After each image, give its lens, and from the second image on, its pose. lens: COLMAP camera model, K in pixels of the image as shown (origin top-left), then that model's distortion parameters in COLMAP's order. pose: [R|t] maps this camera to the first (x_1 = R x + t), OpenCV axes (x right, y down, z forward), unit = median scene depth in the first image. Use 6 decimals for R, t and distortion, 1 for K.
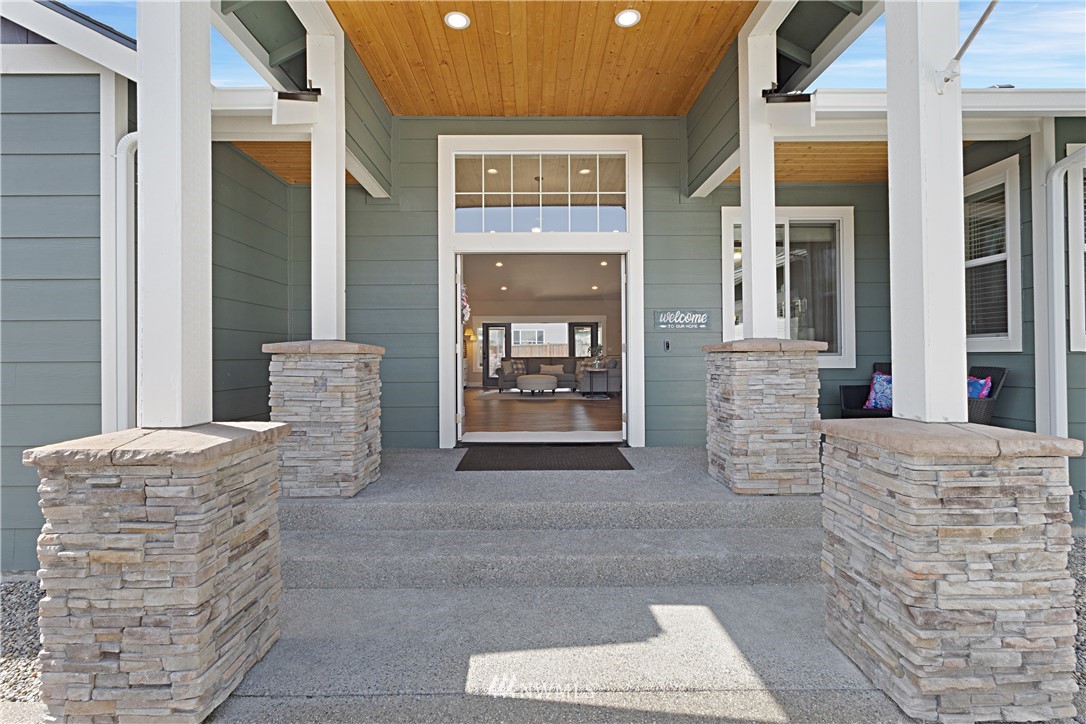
lens RADIAL K [[490.3, 0, 537.9], [0, 490.3, 358.1], [0, 0, 1]] dist [0.003985, 0.000458]
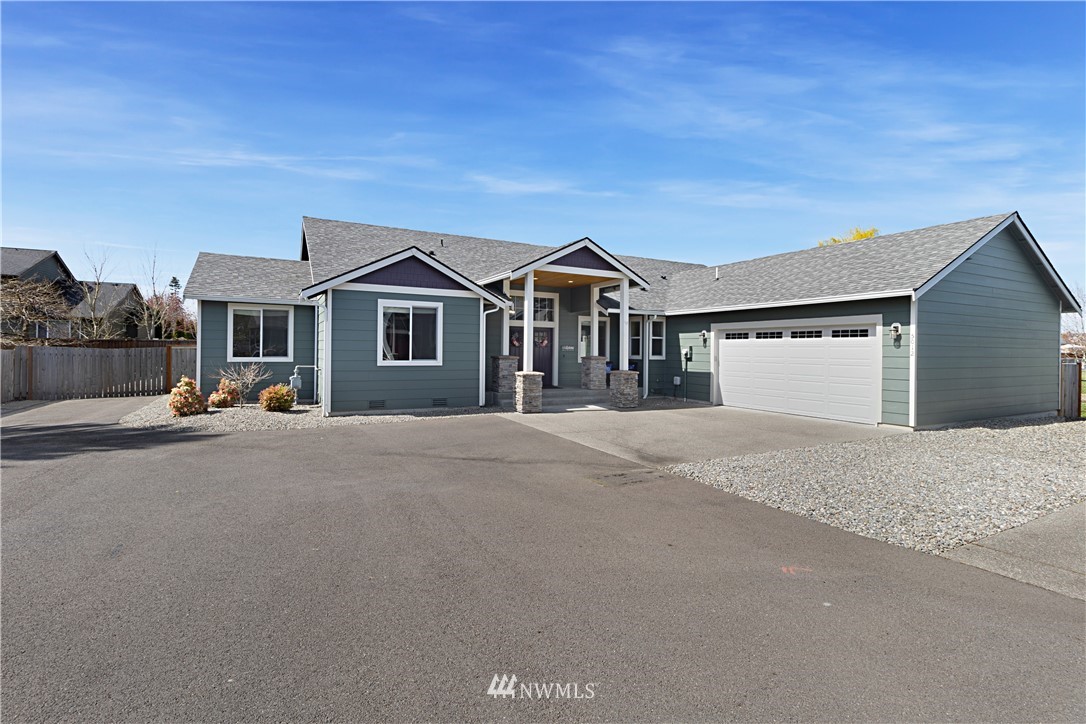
lens RADIAL K [[490.3, 0, 542.9], [0, 490.3, 359.6], [0, 0, 1]] dist [0.003985, 0.000458]
pose [[0.881051, 0.009703, 0.472922, -2.063858], [-0.018625, 0.999726, 0.014186, -0.060758], [-0.472655, -0.021307, 0.880990, -2.694966]]
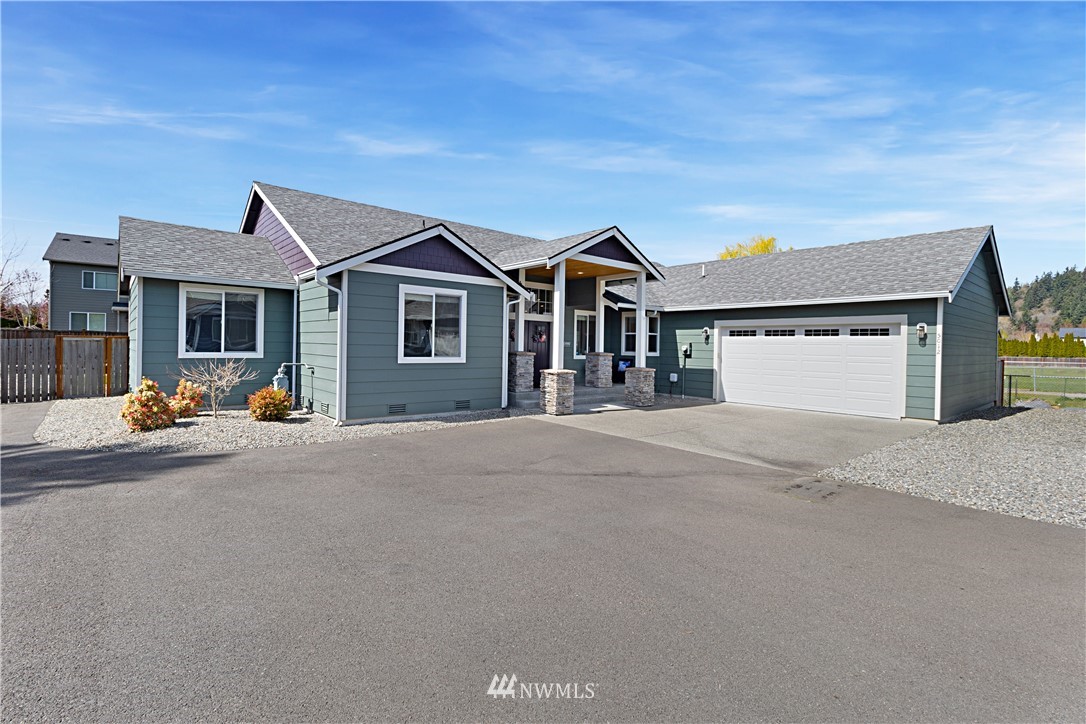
lens RADIAL K [[490.3, 0, 543.7], [0, 490.3, 358.0], [0, 0, 1]] dist [0.003985, 0.000458]
pose [[0.757192, 0.008249, 0.653140, -2.686353], [-0.024532, 0.999574, 0.015816, -0.045631], [-0.652731, -0.027998, 0.757072, -1.884659]]
